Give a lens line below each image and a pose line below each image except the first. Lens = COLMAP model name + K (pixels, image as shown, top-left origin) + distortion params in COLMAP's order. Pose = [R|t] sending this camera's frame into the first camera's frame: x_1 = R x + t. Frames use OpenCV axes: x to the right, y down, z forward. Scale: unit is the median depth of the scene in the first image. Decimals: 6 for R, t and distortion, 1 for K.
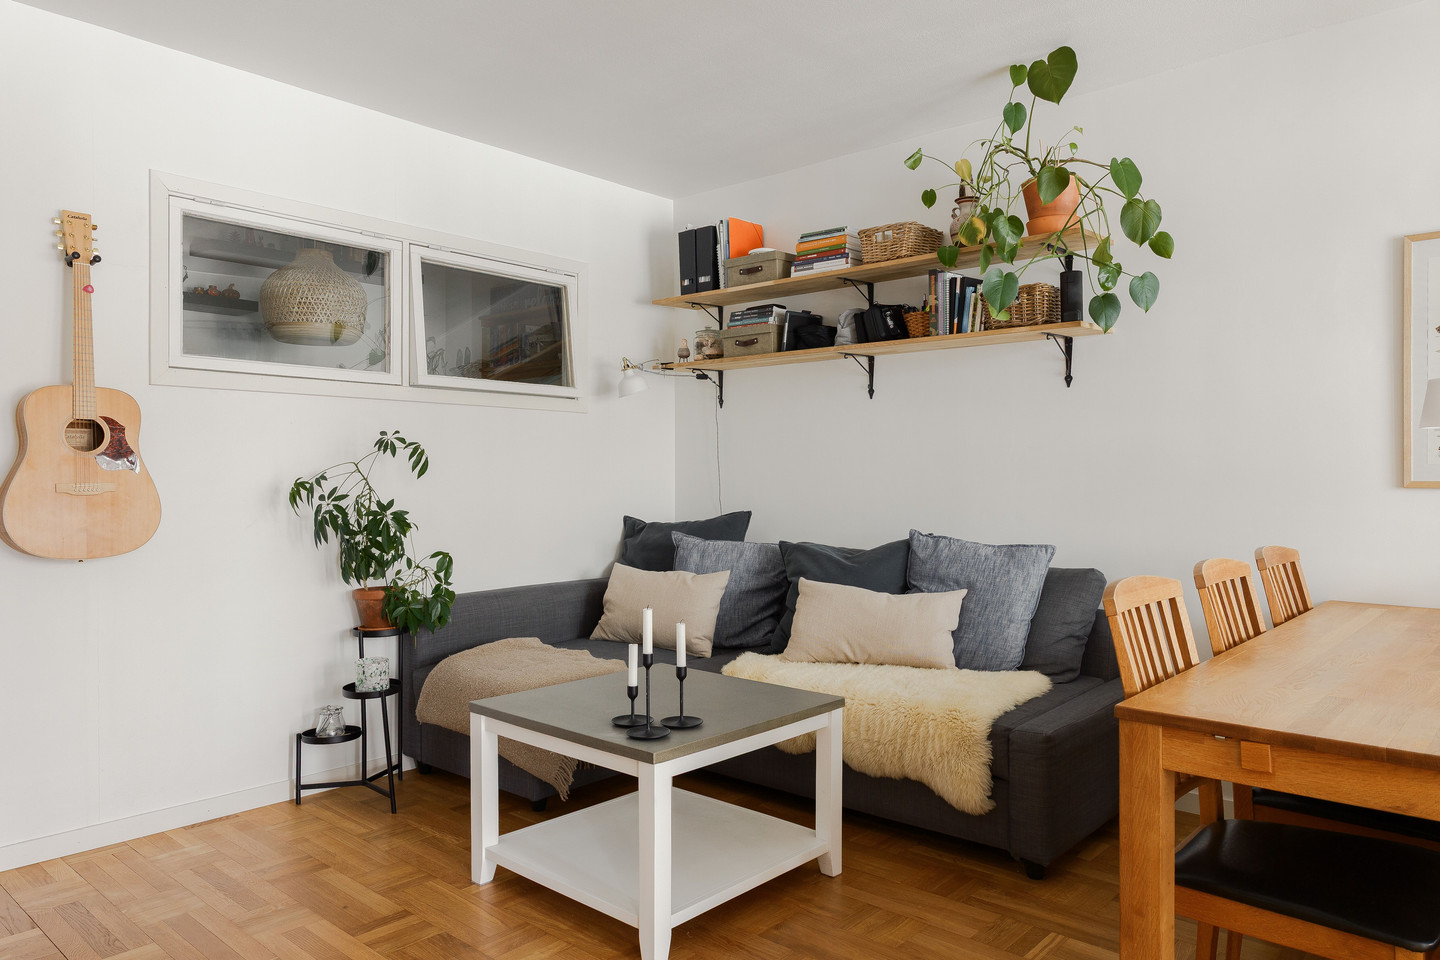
lens RADIAL K [[971.1, 0, 720.0], [0, 971.1, 480.0], [0, 0, 1]] dist [-0.001598, 0.000449]
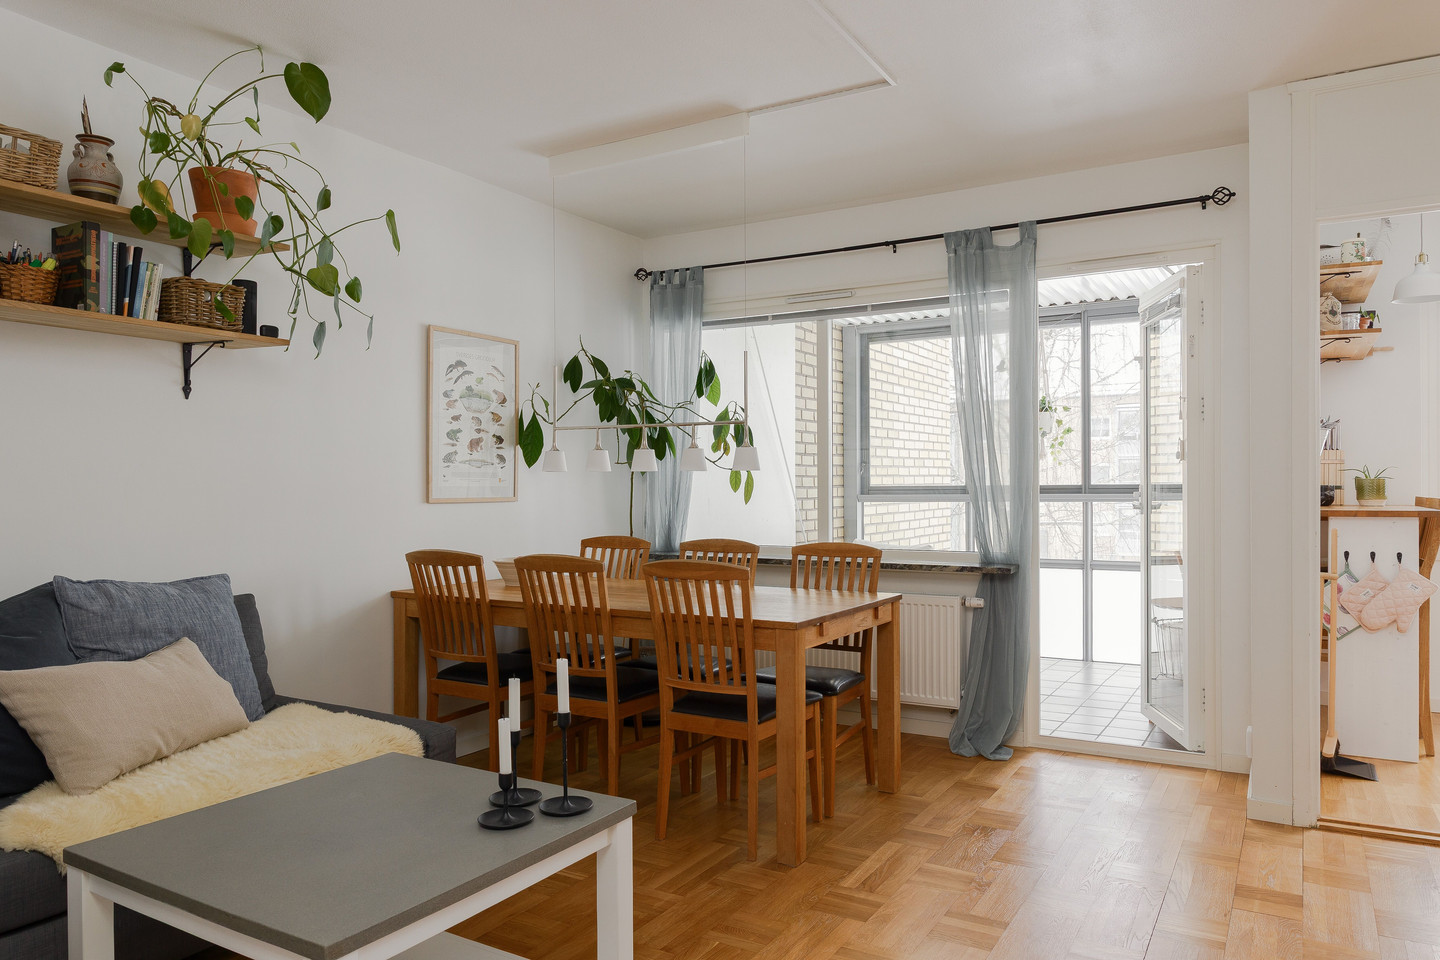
lens RADIAL K [[971.1, 0, 720.0], [0, 971.1, 480.0], [0, 0, 1]] dist [-0.001598, 0.000449]
pose [[-0.185750, 0.008941, 0.982556, -0.612113], [0.004031, 0.999957, -0.008338, -0.010689], [-0.982589, 0.002412, -0.185778, 0.676650]]
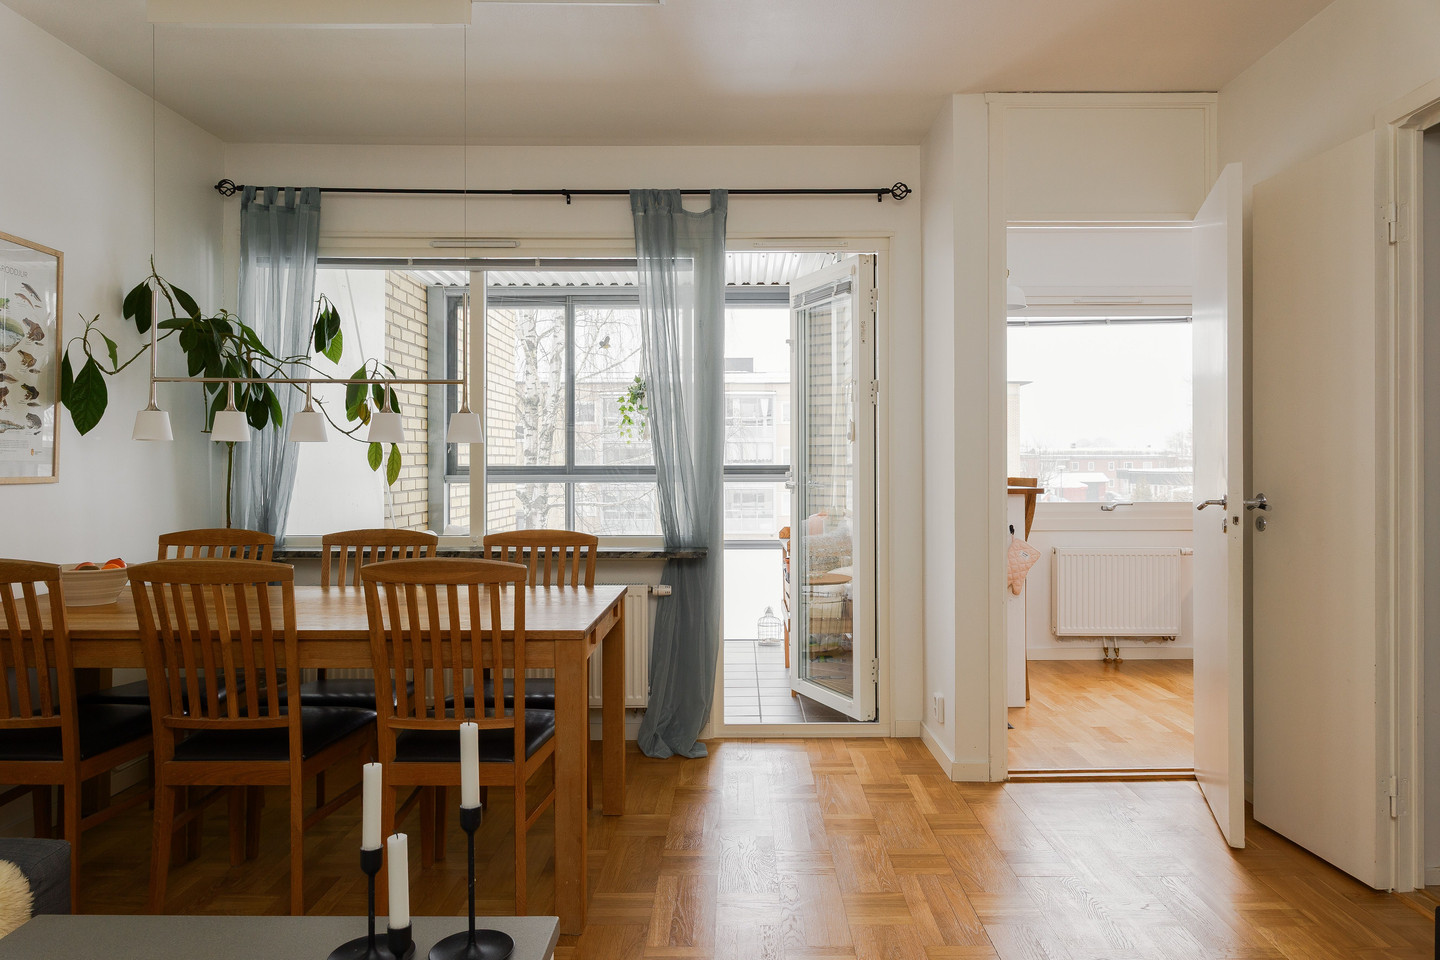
lens RADIAL K [[972.2, 0, 720.1], [0, 972.2, 454.8], [0, 0, 1]] dist [0.002323, 0.001549]
pose [[-0.662366, 0.011494, 0.749093, -0.355806], [-0.000223, 0.999879, -0.015540, -0.005863], [-0.749181, -0.010460, -0.662283, 0.847696]]
